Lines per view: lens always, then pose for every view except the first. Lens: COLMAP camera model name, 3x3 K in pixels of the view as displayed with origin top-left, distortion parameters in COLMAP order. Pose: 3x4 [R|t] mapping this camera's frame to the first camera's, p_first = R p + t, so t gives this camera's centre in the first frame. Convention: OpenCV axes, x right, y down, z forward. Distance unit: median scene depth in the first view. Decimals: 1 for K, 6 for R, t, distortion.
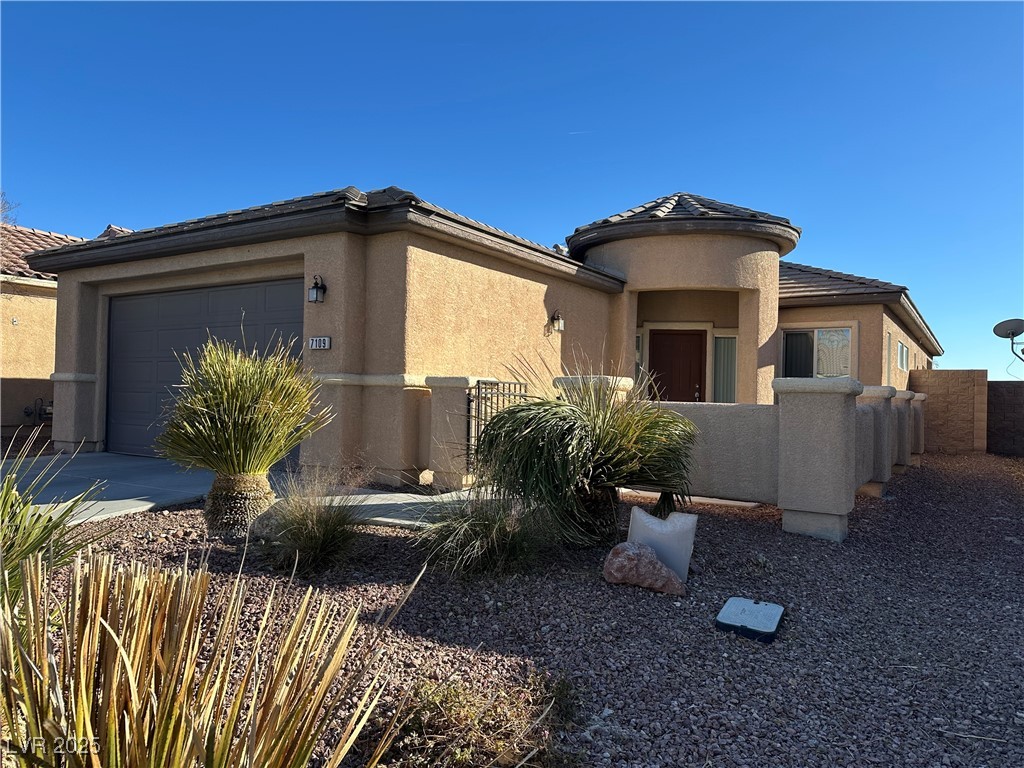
lens RADIAL K [[723.0, 0, 516.8], [0, 723.0, 391.4], [0, 0, 1]] dist [0.055324, -0.076165]
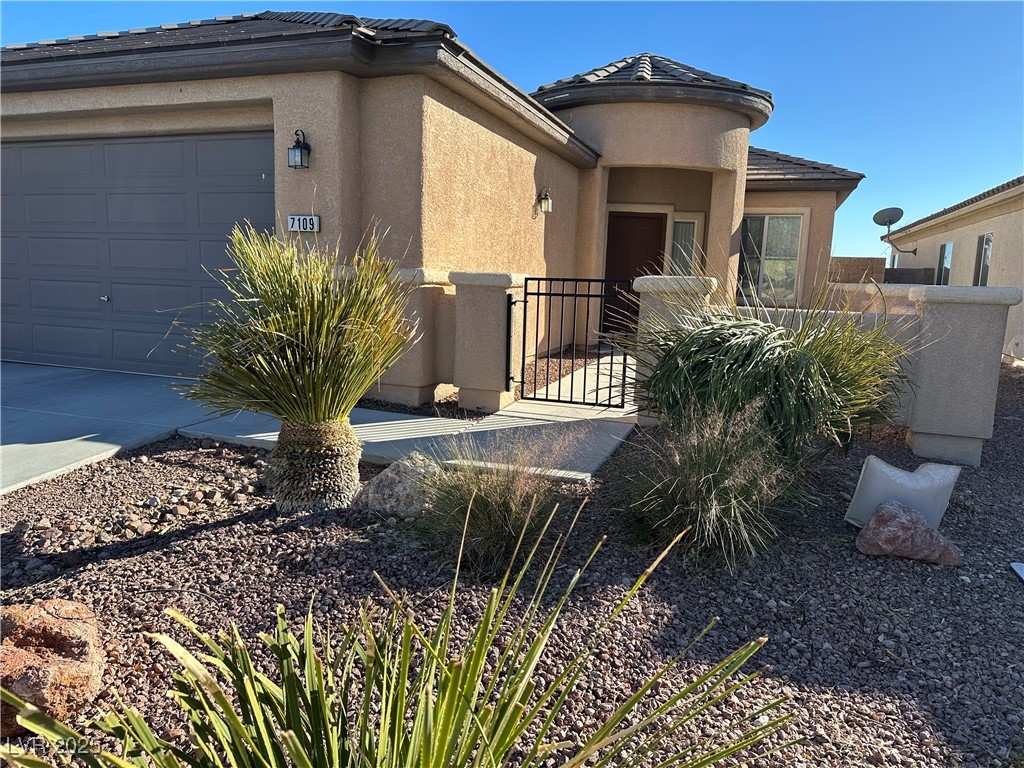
lens RADIAL K [[723.0, 0, 505.2], [0, 723.0, 392.0], [0, 0, 1]] dist [0.055324, -0.076165]
pose [[0.974905, -0.025072, 0.221206, -0.233622], [-0.013404, 0.985225, 0.170740, -0.024799], [-0.222218, -0.169421, 0.960164, 0.183934]]
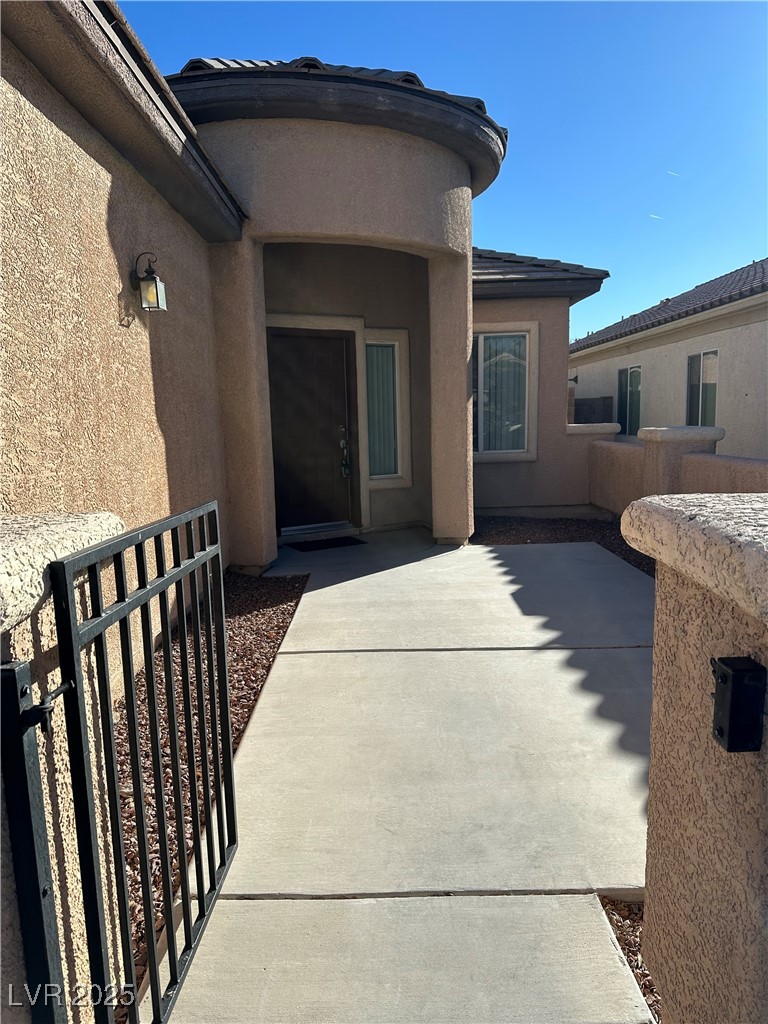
lens RADIAL K [[723.0, 0, 388.5], [0, 723.0, 515.0], [0, 0, 1]] dist [0.055324, -0.076165]
pose [[0.831633, -0.117688, 0.542711, -0.072428], [0.041650, 0.987751, 0.150374, -0.039934], [-0.553761, -0.102452, 0.826349, 0.768530]]
